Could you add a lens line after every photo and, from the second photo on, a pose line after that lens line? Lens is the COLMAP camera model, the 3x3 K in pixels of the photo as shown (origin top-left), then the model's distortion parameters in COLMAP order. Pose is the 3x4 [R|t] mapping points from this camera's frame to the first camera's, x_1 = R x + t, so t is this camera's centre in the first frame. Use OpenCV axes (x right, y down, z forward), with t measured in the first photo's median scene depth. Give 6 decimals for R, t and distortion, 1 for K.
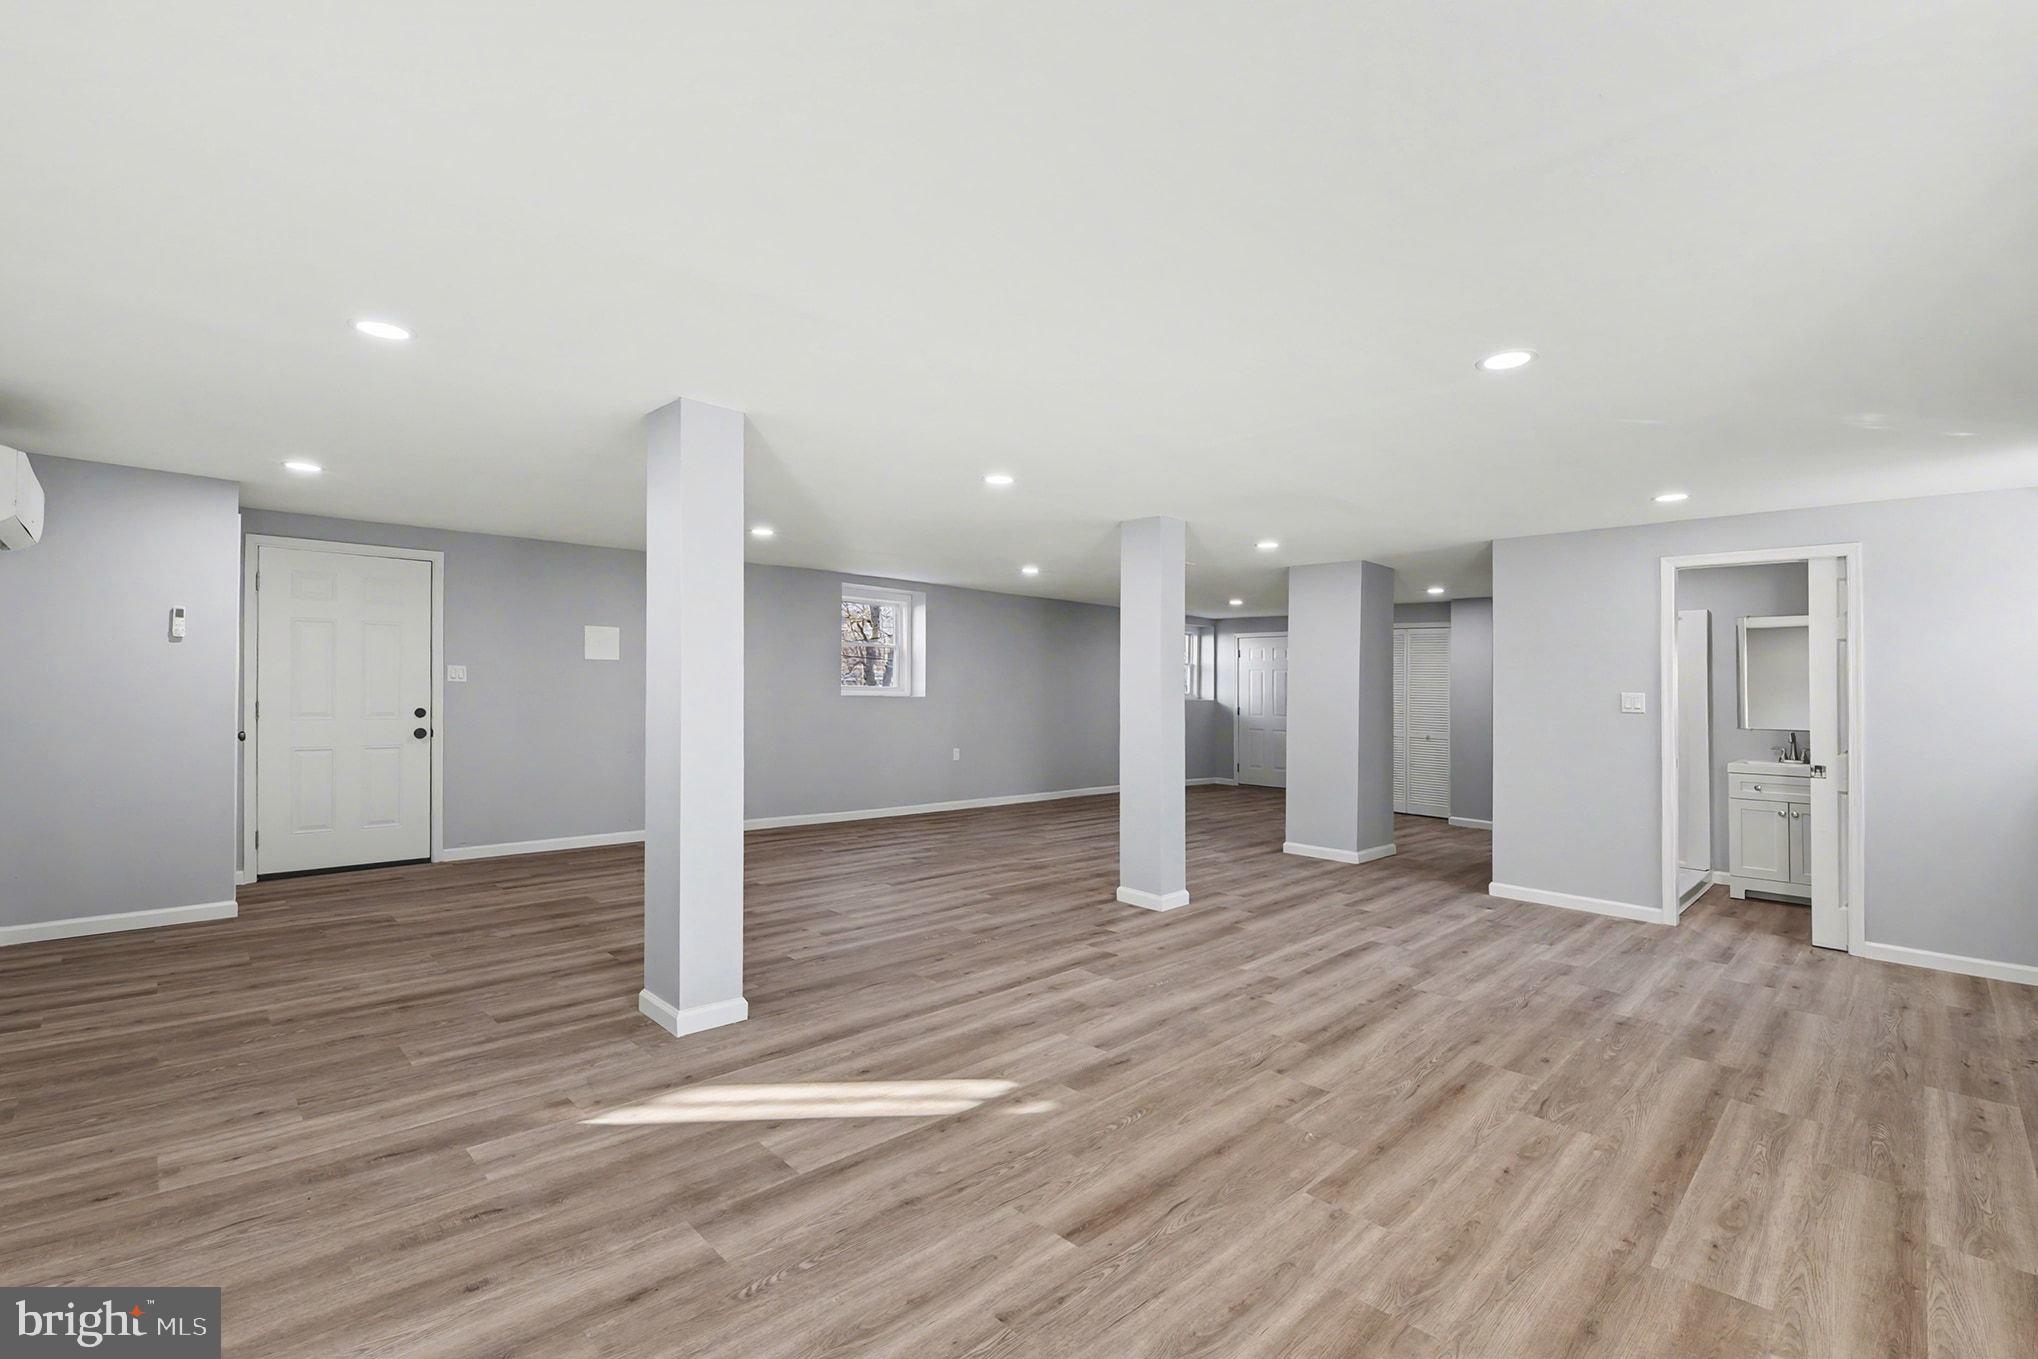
lens RADIAL K [[899.1, 0, 1007.2], [0, 899.1, 669.3], [0, 0, 1]] dist [-0.000044, -0.000095]
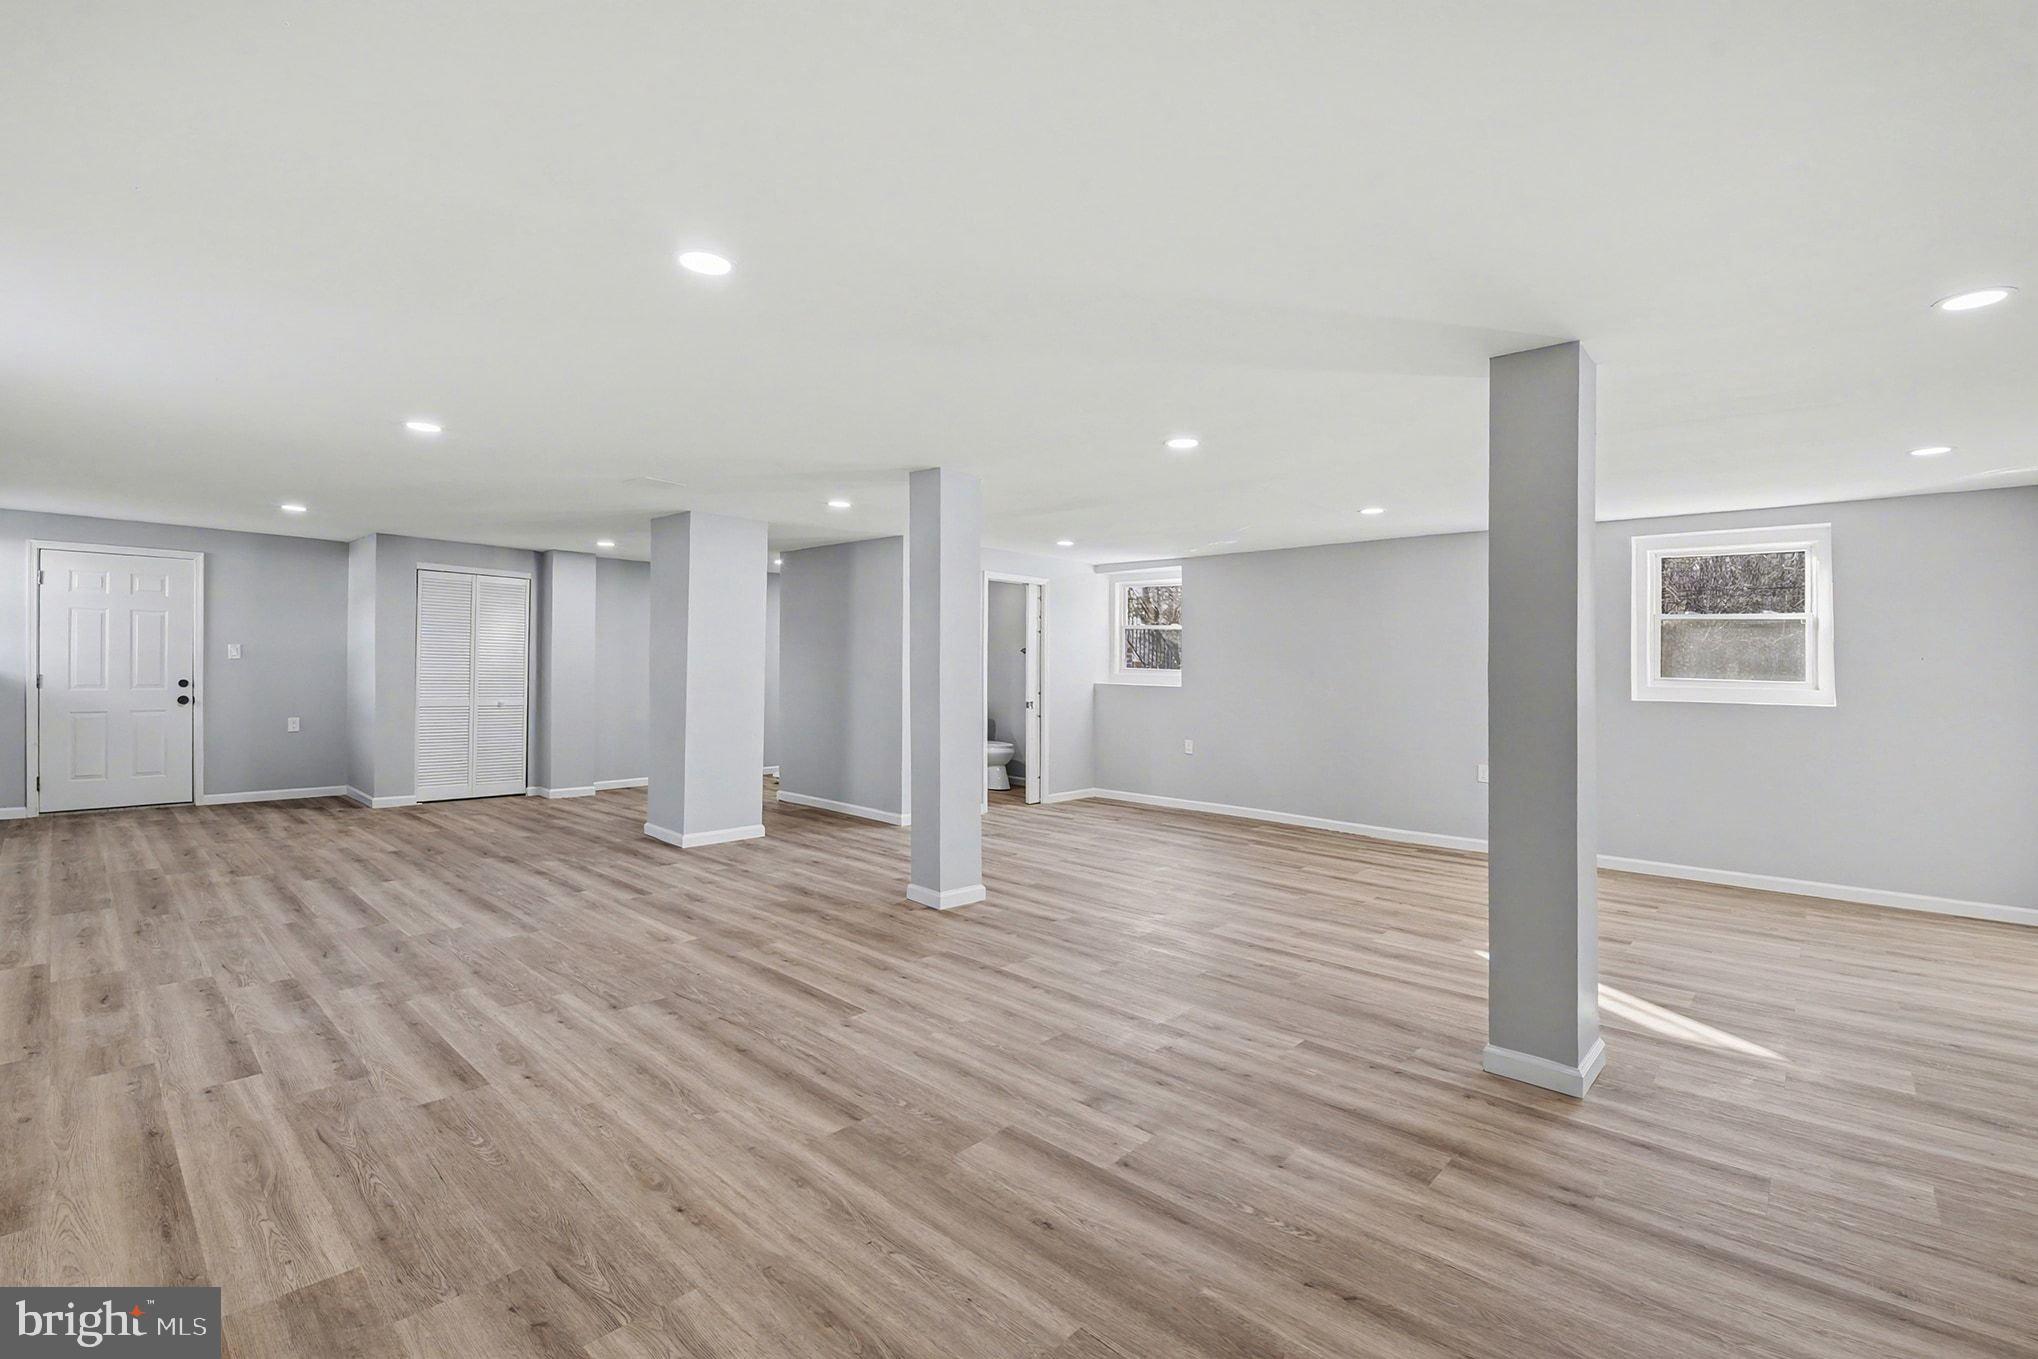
lens RADIAL K [[899.1, 0, 1007.2], [0, 899.1, 669.3], [0, 0, 1]] dist [-0.000044, -0.000095]
pose [[-0.060647, -0.026163, 0.997816, -0.982452], [-0.042319, 0.998825, 0.023617, 0.003026], [-0.997262, -0.040795, -0.061683, 1.330465]]
